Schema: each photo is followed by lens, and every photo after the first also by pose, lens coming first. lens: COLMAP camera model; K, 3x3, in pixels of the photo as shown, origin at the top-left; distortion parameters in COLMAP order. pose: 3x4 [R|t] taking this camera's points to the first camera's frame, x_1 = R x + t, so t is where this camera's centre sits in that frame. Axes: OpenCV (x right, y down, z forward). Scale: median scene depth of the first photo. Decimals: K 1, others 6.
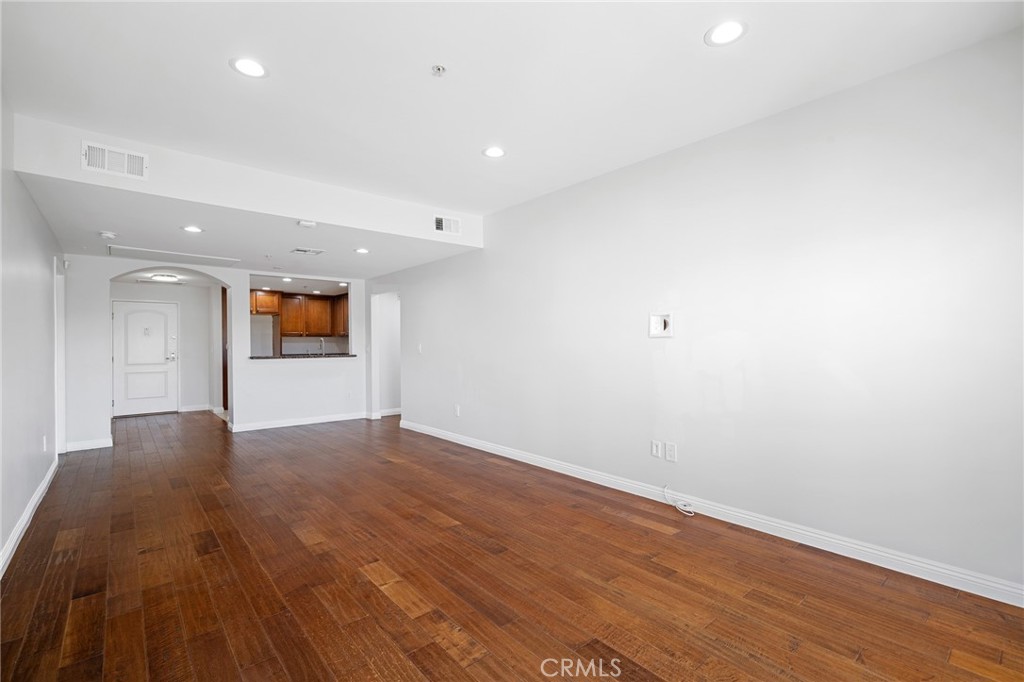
lens RADIAL K [[468.9, 0, 511.2], [0, 468.9, 342.3], [0, 0, 1]] dist [-0.000101, 0.000499]
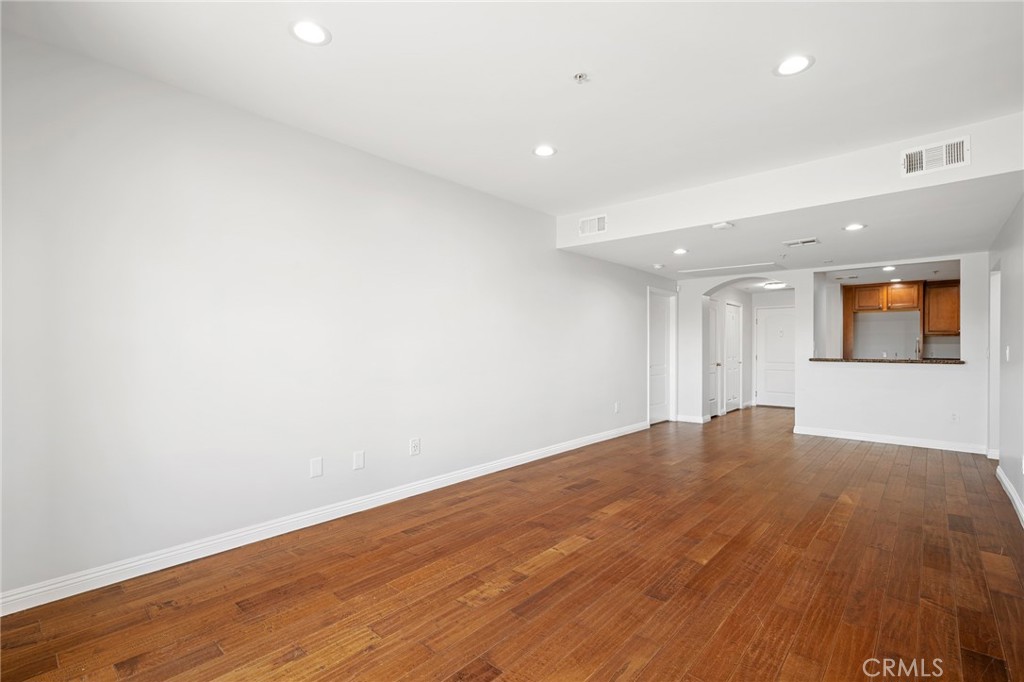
lens RADIAL K [[468.9, 0, 508.8], [0, 468.9, 341.6], [0, 0, 1]] dist [-0.000101, 0.000499]
pose [[0.117012, -0.003943, -0.993123, 0.721218], [-0.000107, 0.999992, -0.003983, 0.000756], [0.993130, 0.000572, 0.117011, 0.607740]]
